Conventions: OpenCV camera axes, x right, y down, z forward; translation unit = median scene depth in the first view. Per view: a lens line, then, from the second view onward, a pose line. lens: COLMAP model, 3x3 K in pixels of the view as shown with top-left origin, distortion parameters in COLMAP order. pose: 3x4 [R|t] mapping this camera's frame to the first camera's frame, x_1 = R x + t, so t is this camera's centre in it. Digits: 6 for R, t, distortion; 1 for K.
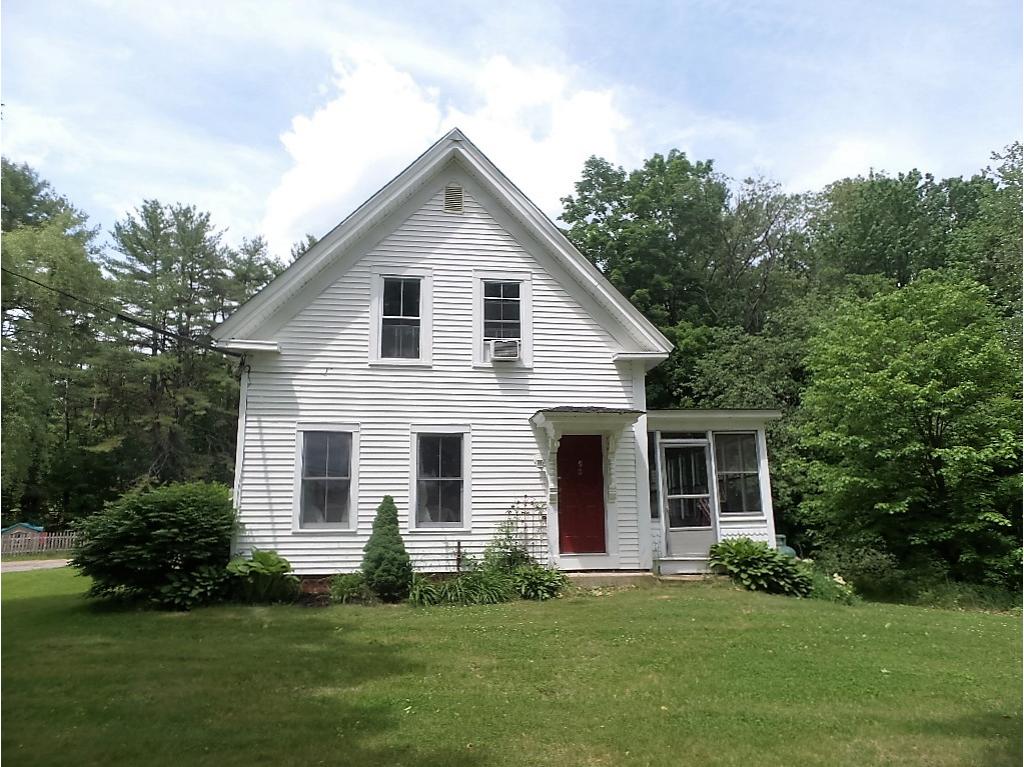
lens RADIAL K [[703.3, 0, 515.3], [0, 703.3, 389.2], [0, 0, 1]] dist [-0.004612, 0.007132]
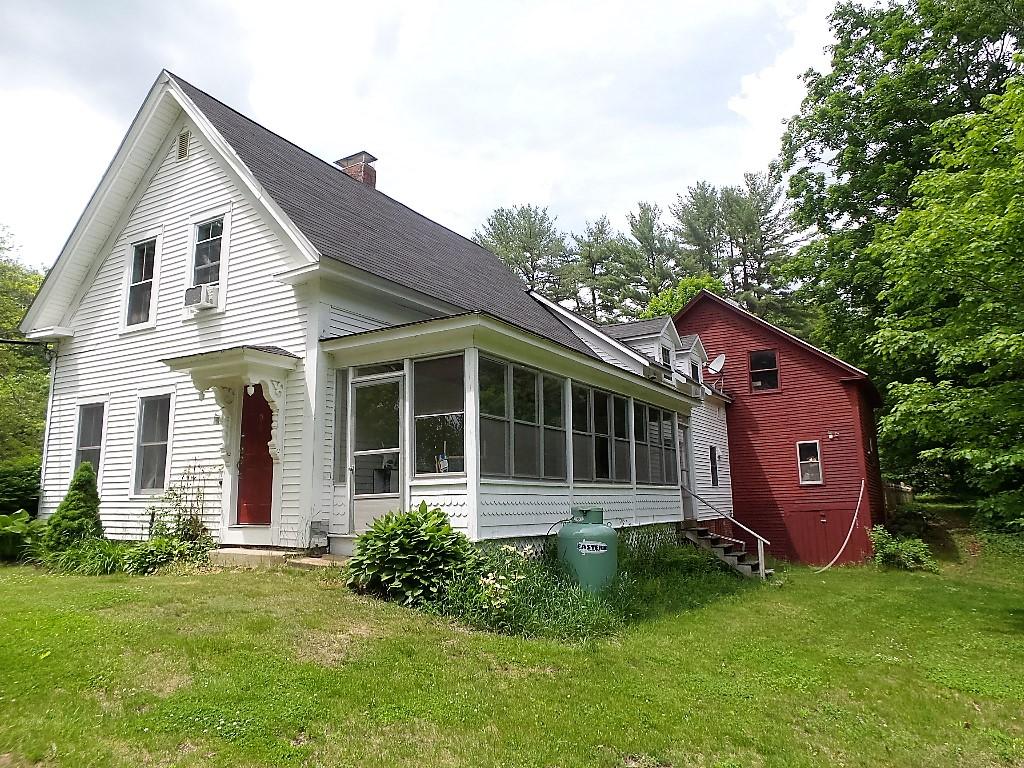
lens RADIAL K [[686.4, 0, 512.4], [0, 686.4, 387.4], [0, 0, 1]] dist [0.002017, 0.001759]
pose [[0.784938, -0.093468, -0.612483, 0.806787], [0.119716, 0.992806, 0.001917, 0.102561], [0.607898, -0.074828, 0.790481, 0.533439]]
